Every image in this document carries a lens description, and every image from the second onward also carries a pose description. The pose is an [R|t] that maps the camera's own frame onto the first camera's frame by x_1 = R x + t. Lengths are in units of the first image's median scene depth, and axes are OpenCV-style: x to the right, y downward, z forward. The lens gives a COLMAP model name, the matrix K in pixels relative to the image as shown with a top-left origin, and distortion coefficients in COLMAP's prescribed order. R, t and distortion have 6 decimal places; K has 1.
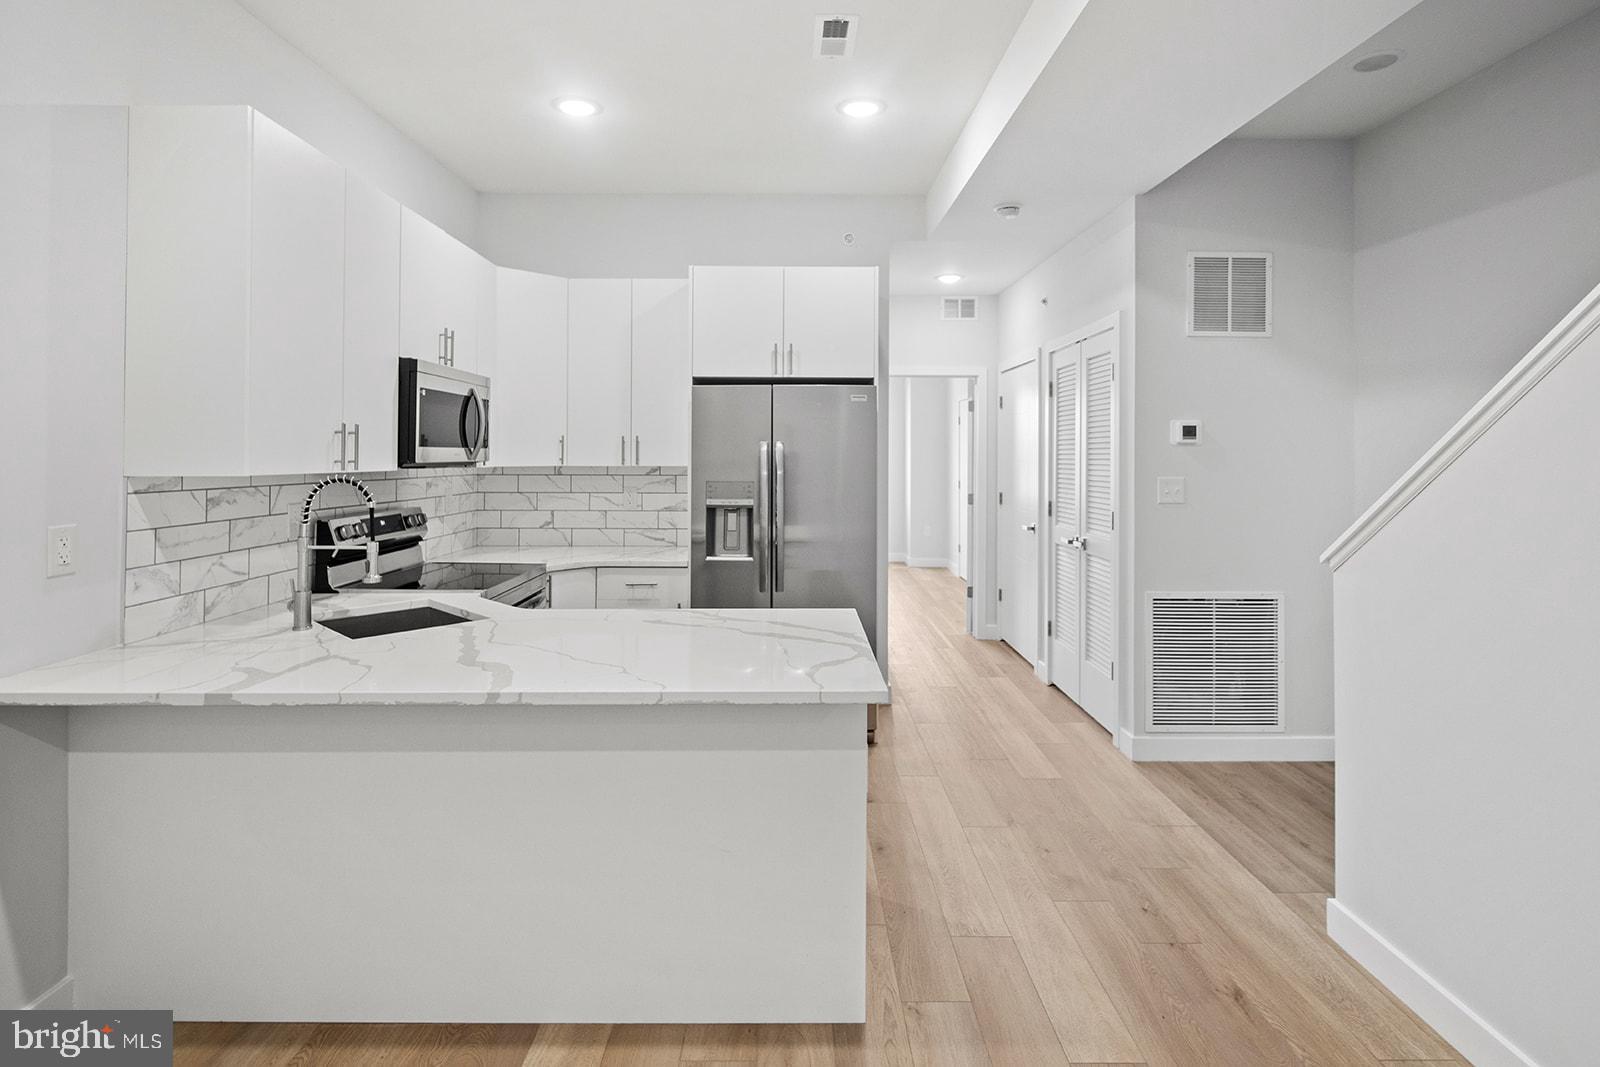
lens RADIAL K [[815.9, 0, 800.9], [0, 815.9, 450.0], [0, 0, 1]] dist [0.002072, -0.000630]
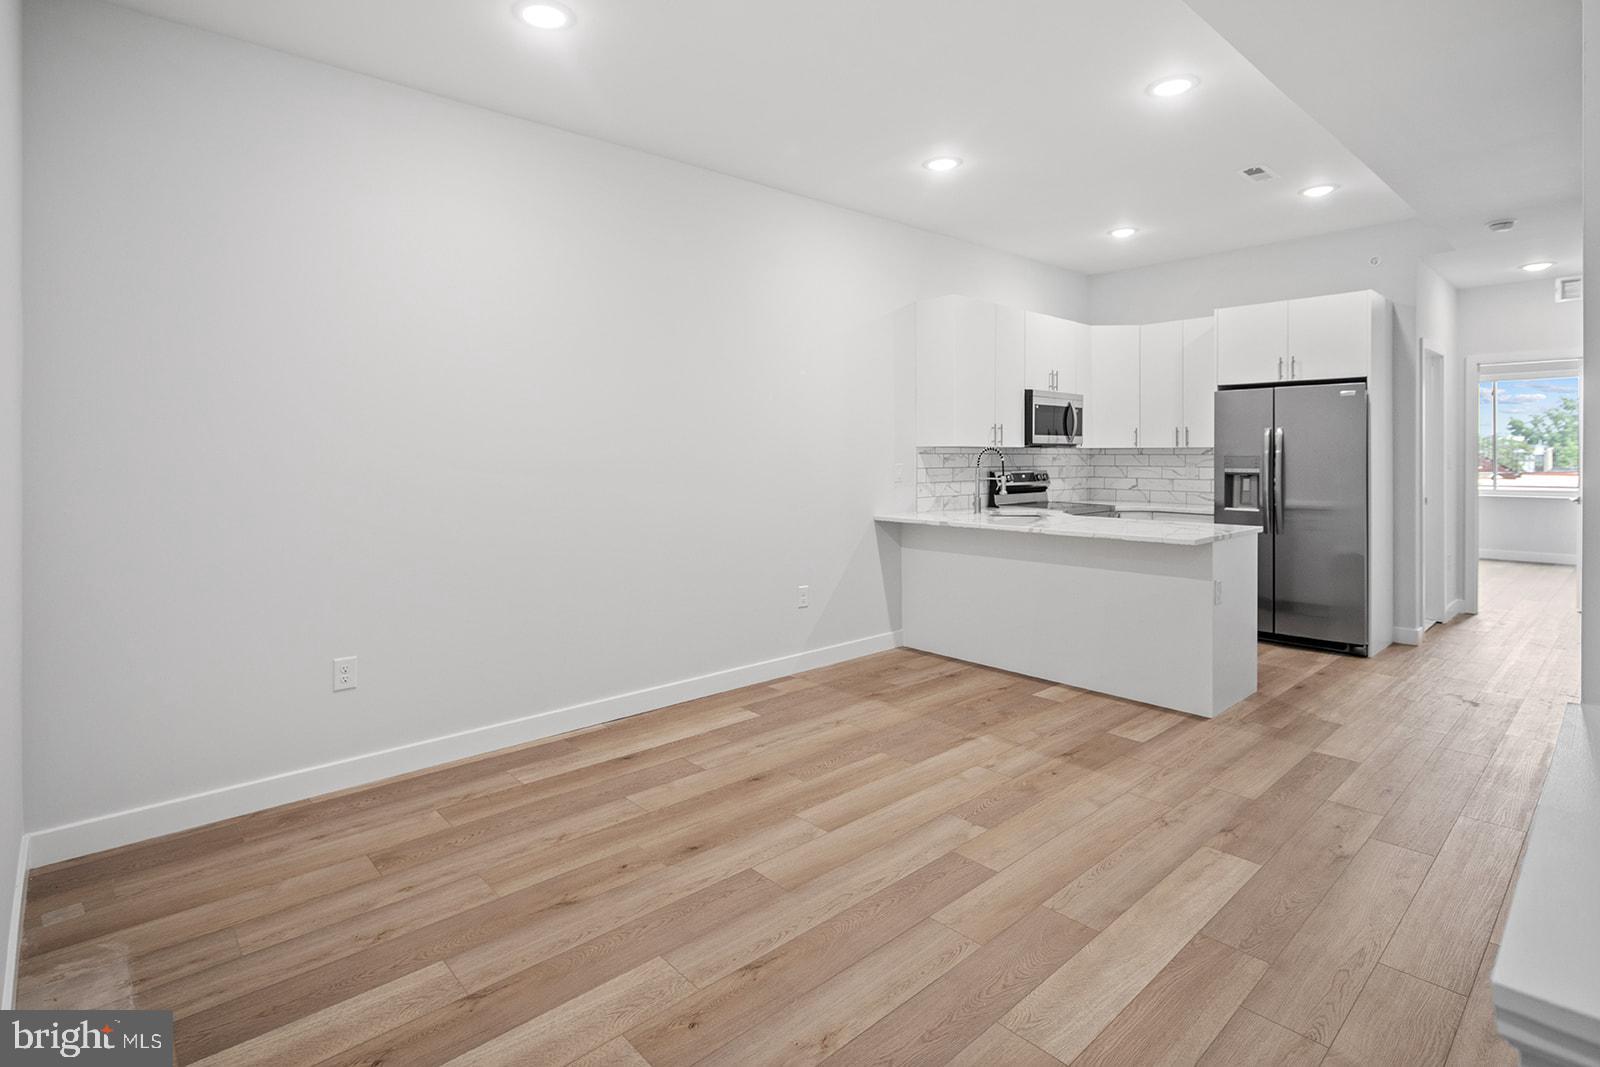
lens RADIAL K [[815.9, 0, 800.9], [0, 815.9, 450.0], [0, 0, 1]] dist [0.002072, -0.000630]
pose [[0.673693, -0.008029, -0.738968, 0.507737], [0.007540, 0.999964, -0.003990, 0.030331], [0.738973, -0.002884, 0.673729, -0.615561]]
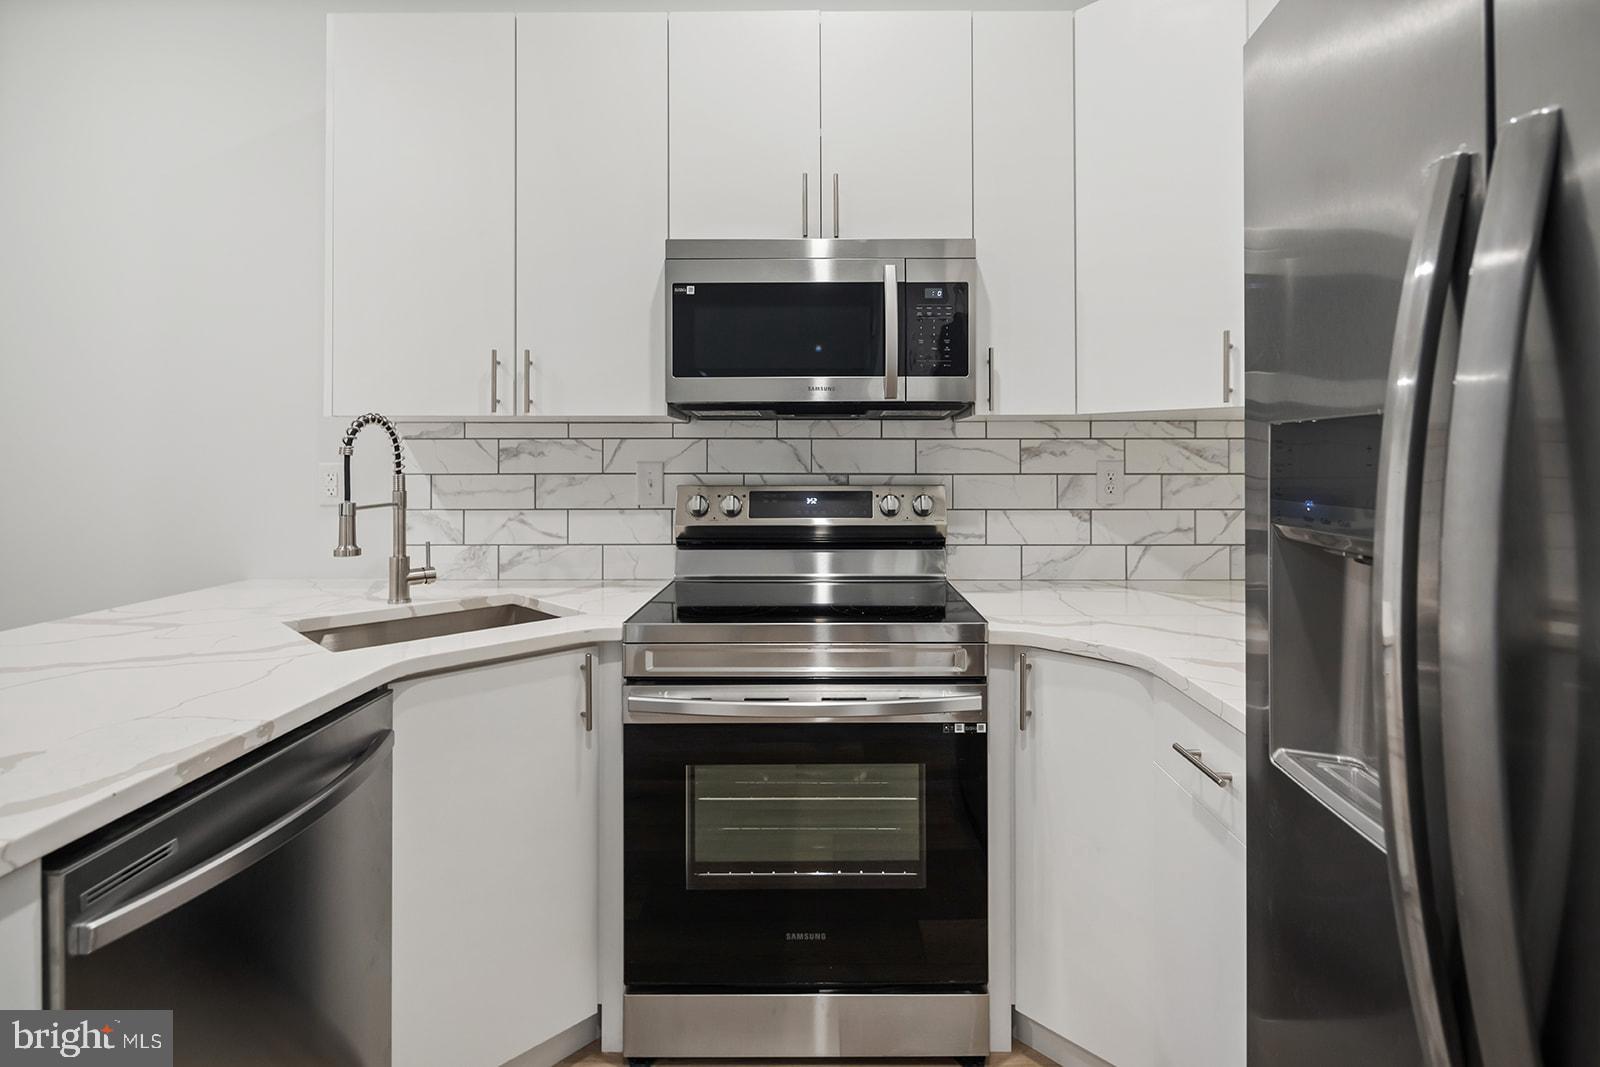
lens RADIAL K [[815.9, 0, 800.9], [0, 815.9, 450.0], [0, 0, 1]] dist [0.002072, -0.000630]
pose [[-0.029241, -0.005987, -0.999554, 0.141029], [0.009652, 0.999934, -0.006271, 0.048918], [0.999526, -0.009831, -0.029181, 0.956230]]
